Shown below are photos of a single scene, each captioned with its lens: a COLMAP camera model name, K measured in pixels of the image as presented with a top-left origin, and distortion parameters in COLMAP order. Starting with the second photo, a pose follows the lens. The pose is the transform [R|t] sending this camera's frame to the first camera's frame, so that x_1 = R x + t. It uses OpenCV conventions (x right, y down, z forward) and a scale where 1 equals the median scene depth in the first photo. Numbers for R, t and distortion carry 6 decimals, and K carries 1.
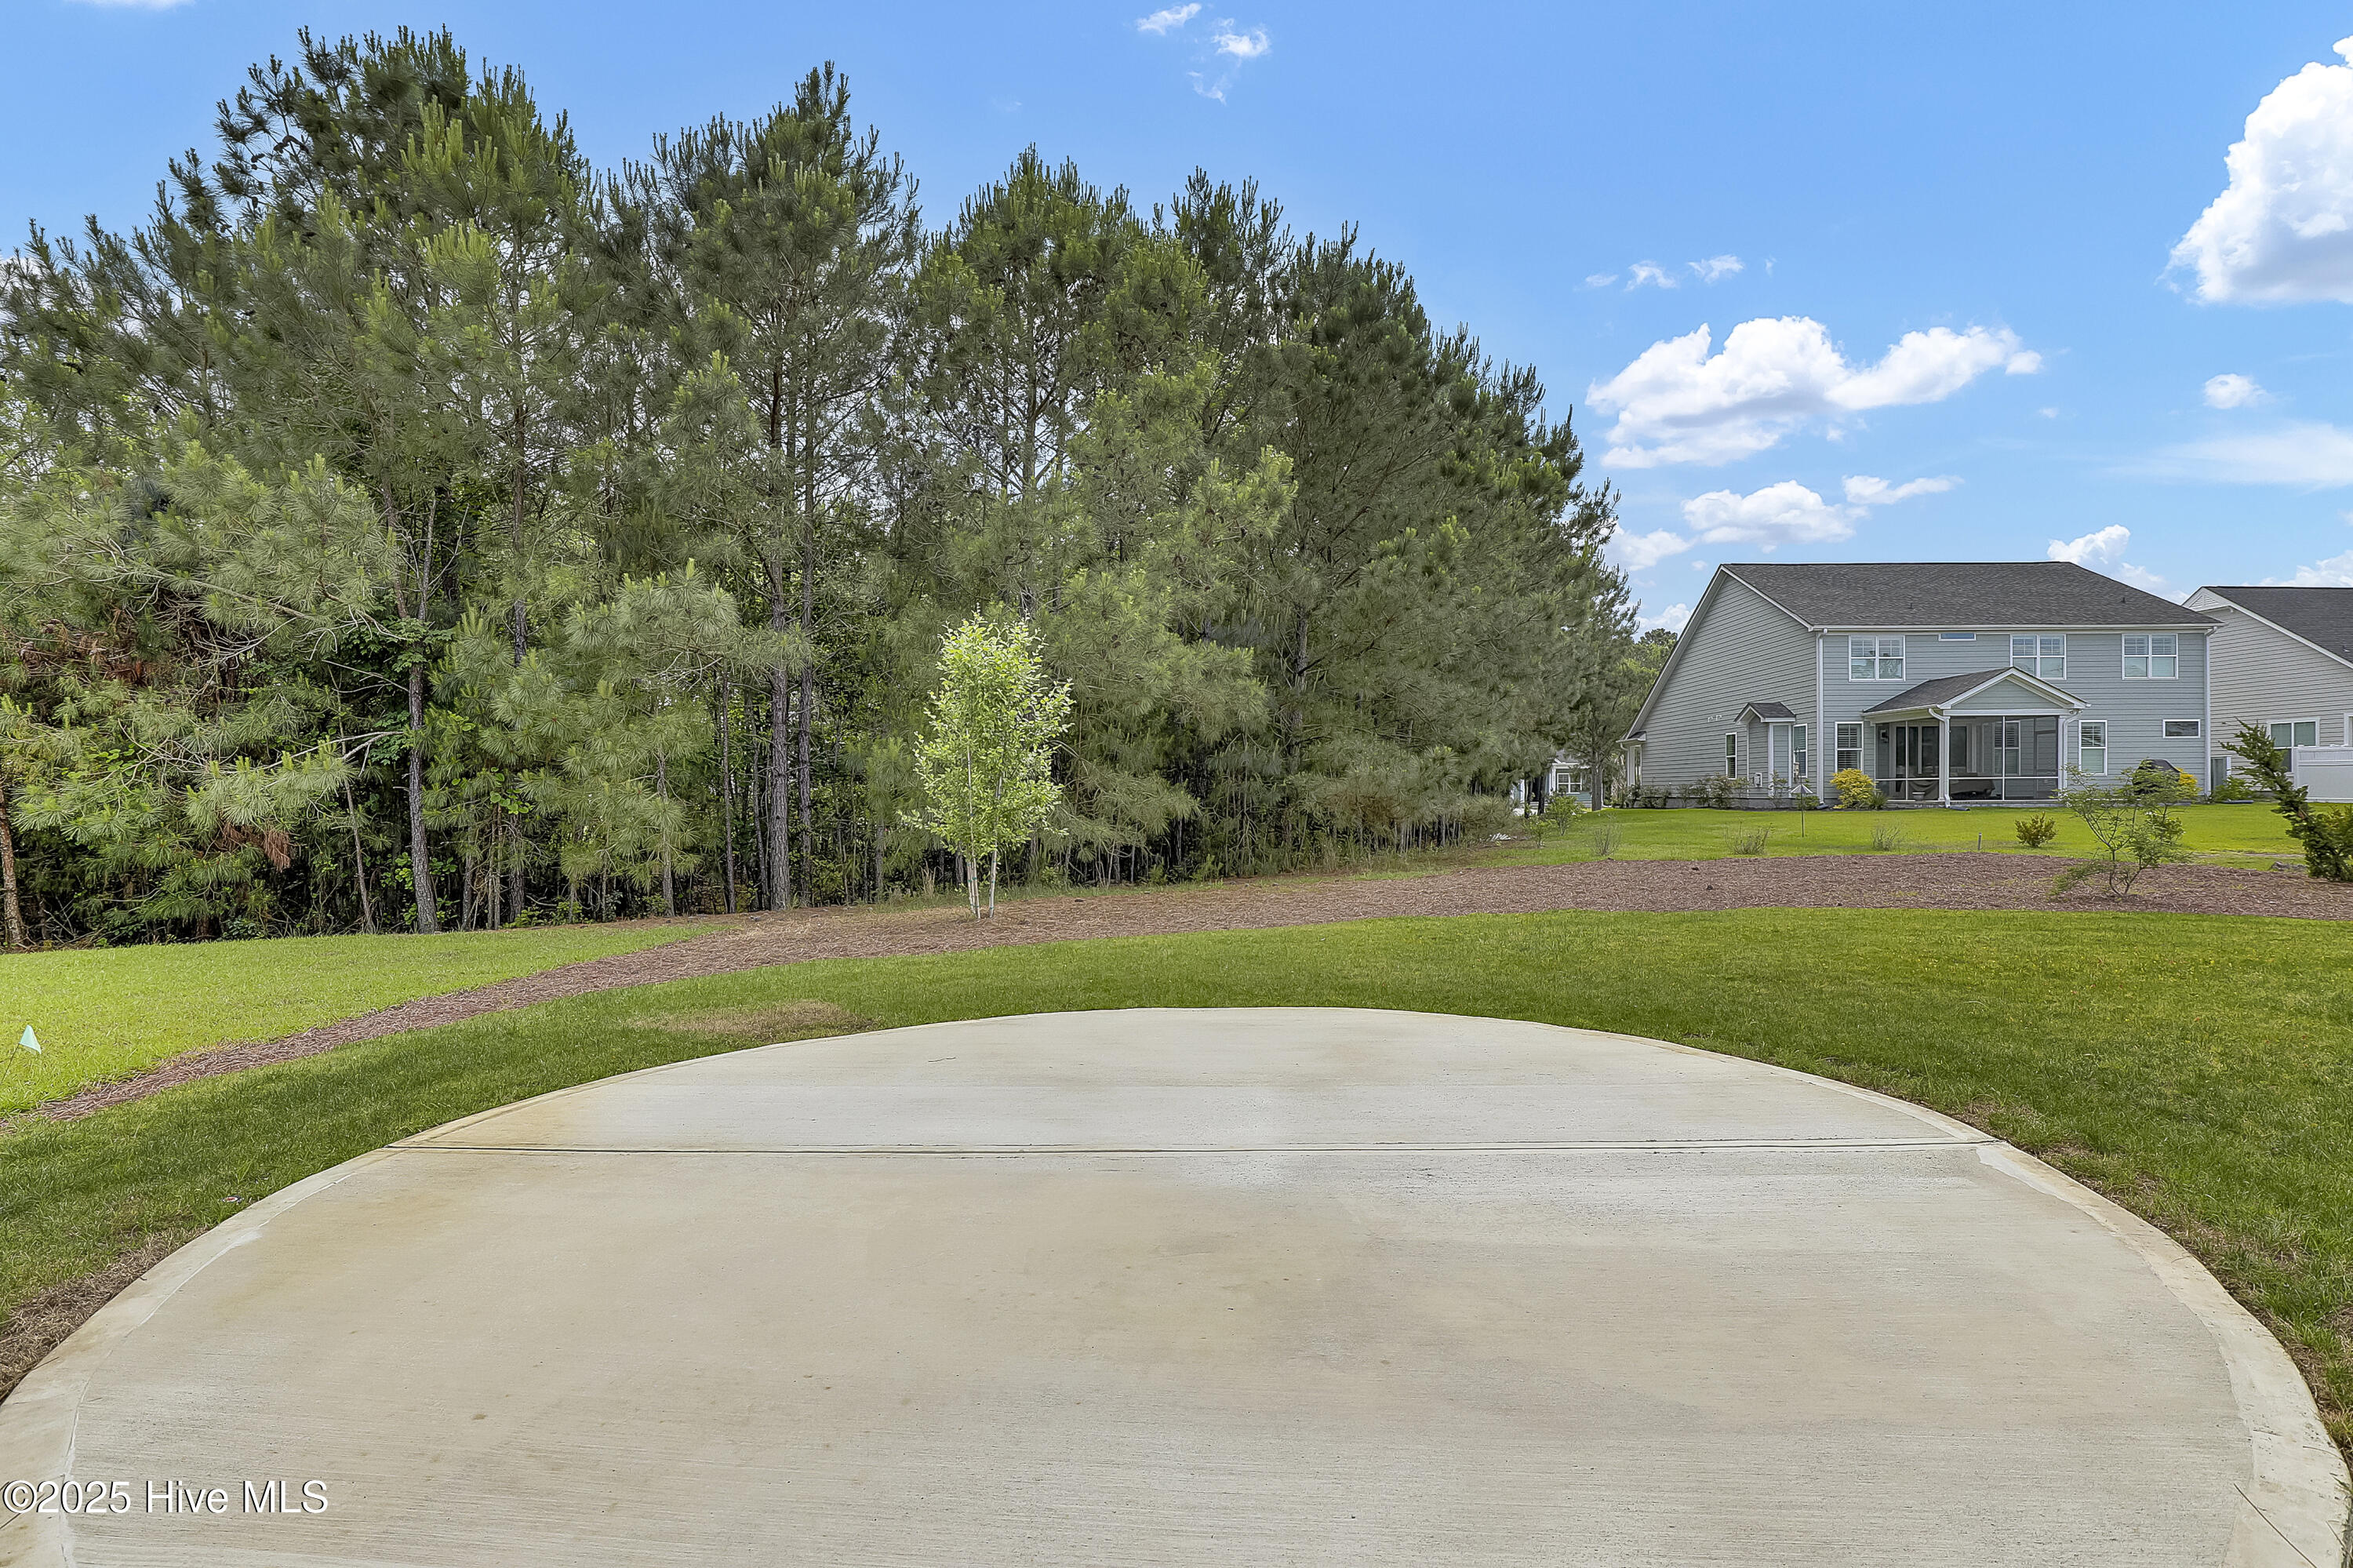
lens RADIAL K [[1114.5, 0, 1190.7], [0, 1114.5, 793.9], [0, 0, 1]] dist [-0.003350, 0.000668]
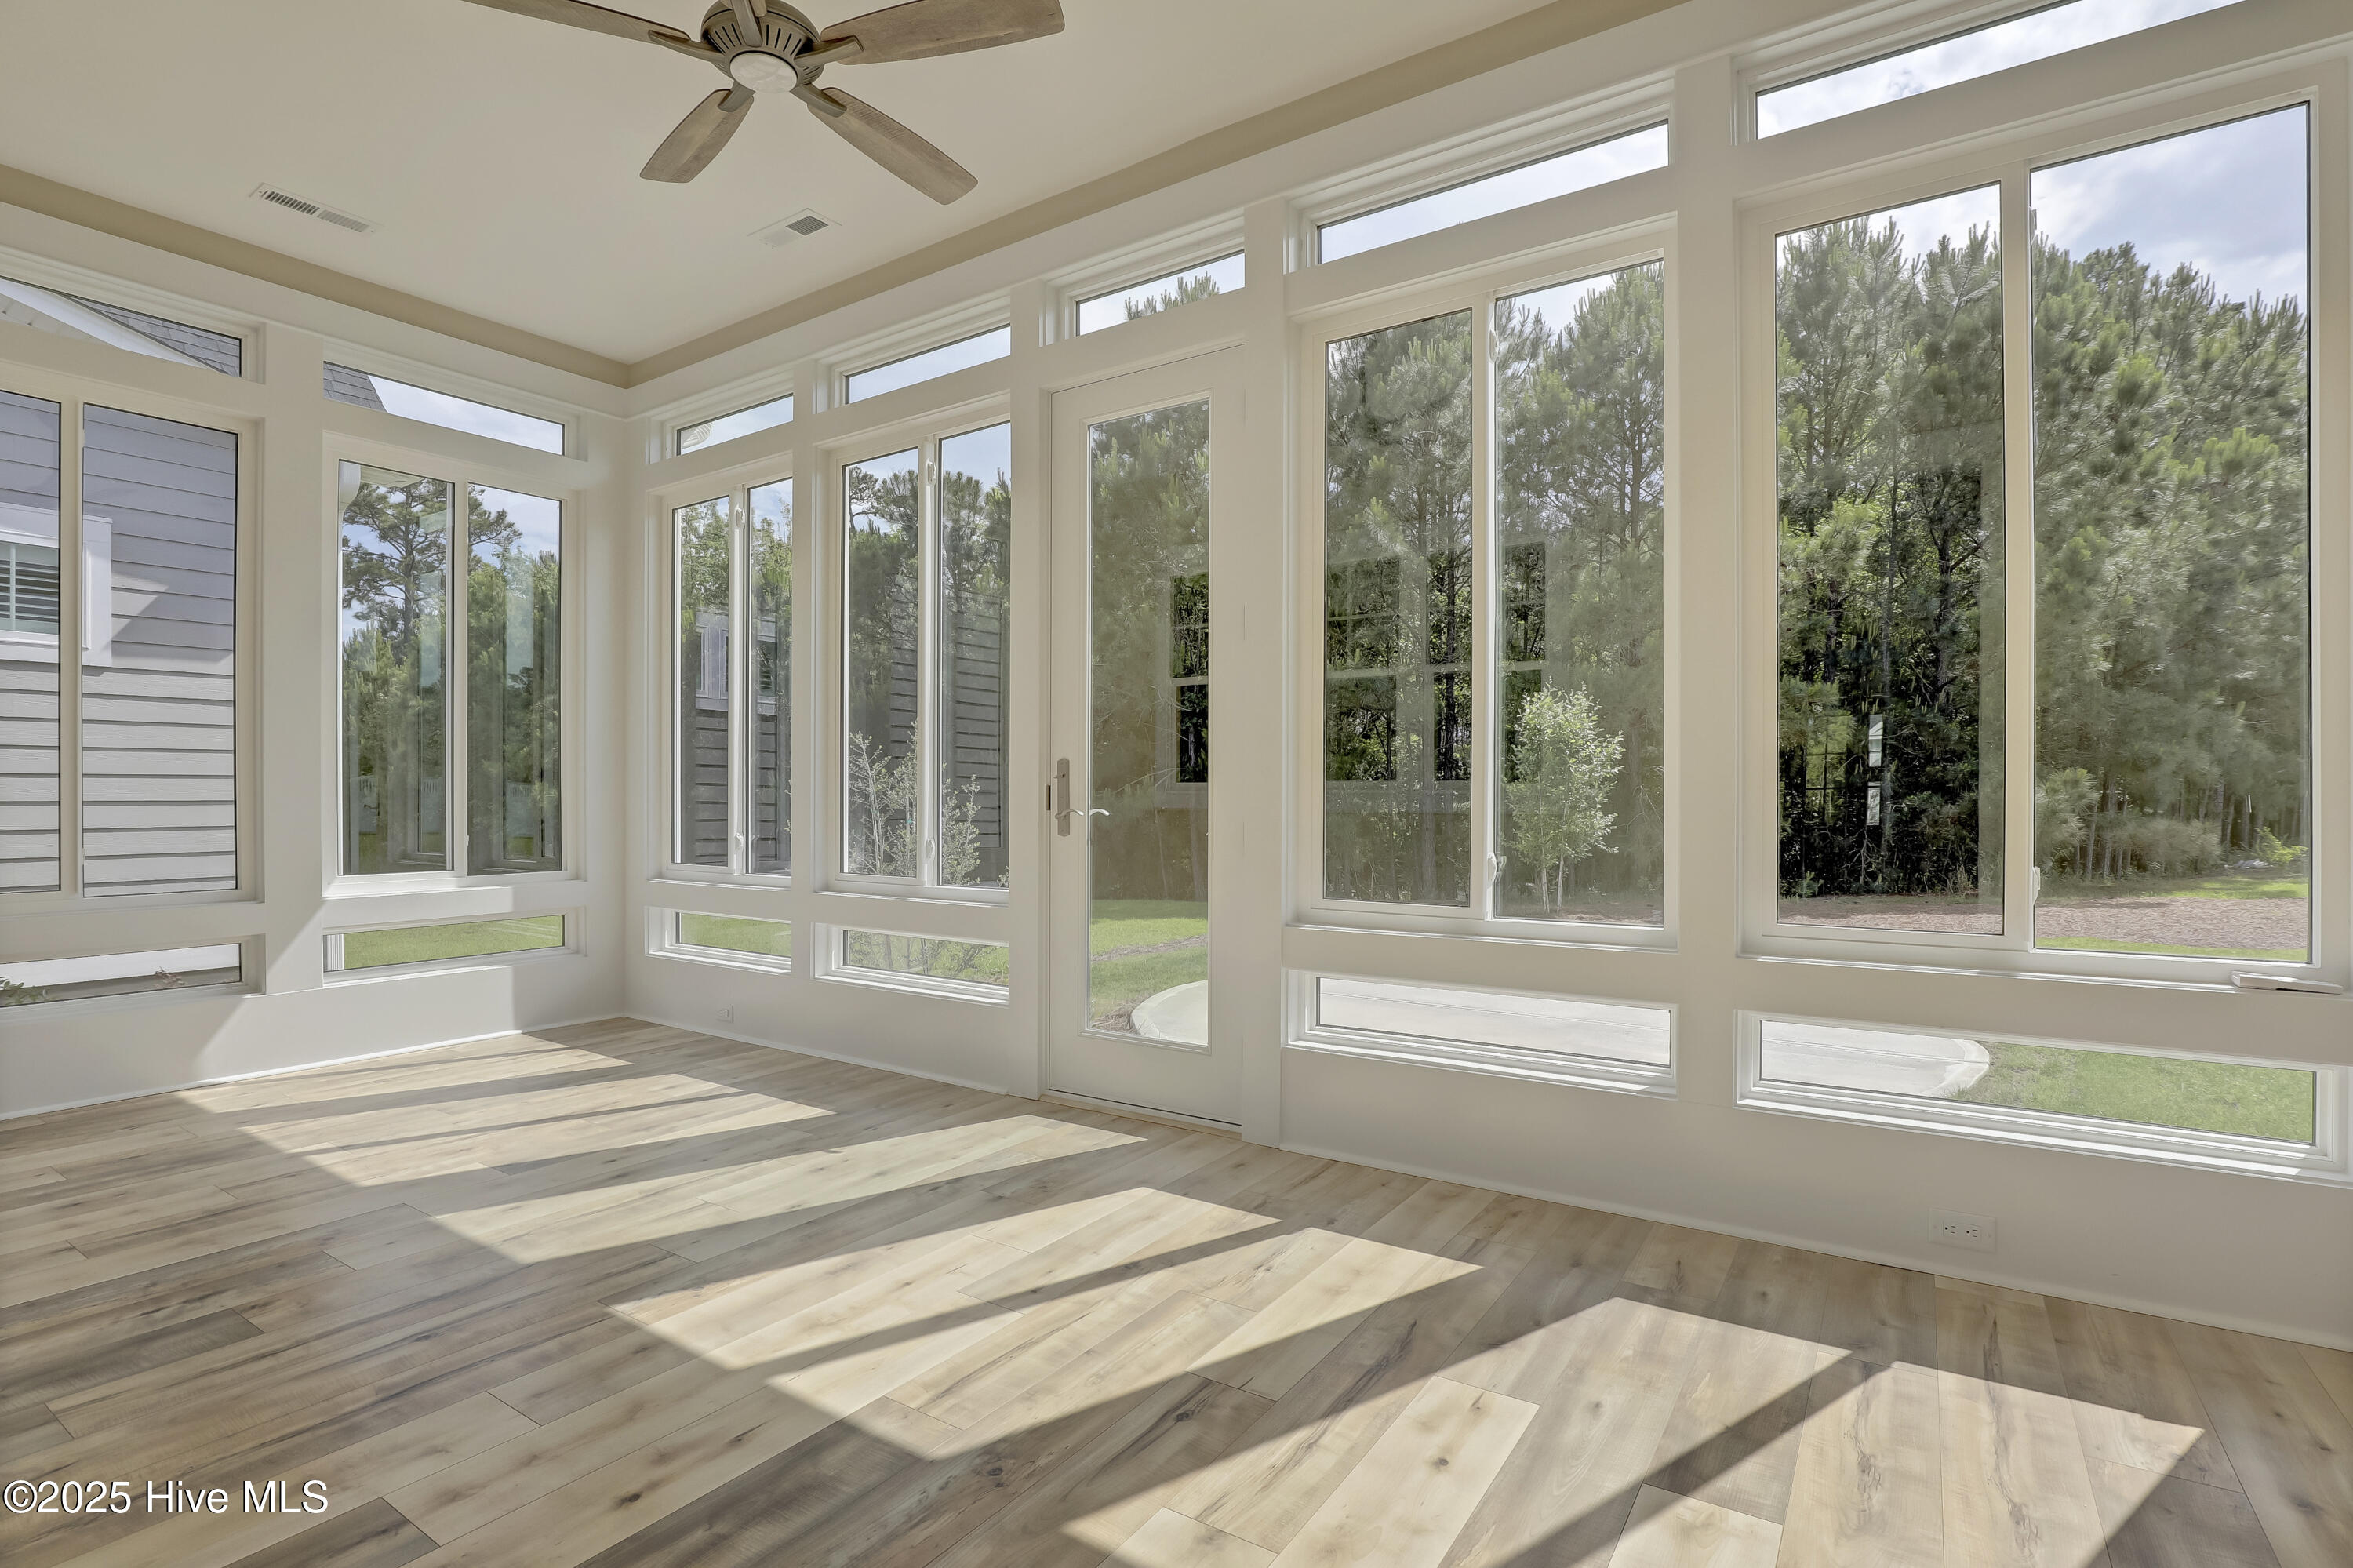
lens RADIAL K [[1114.5, 0, 1175.6], [0, 1114.5, 794.7], [0, 0, 1]] dist [-0.003350, 0.000668]
pose [[0.818463, -0.001908, -0.574556, 0.209643], [0.002874, 0.999996, 0.000774, -0.032620], [0.574552, -0.002285, 0.818465, -0.350103]]
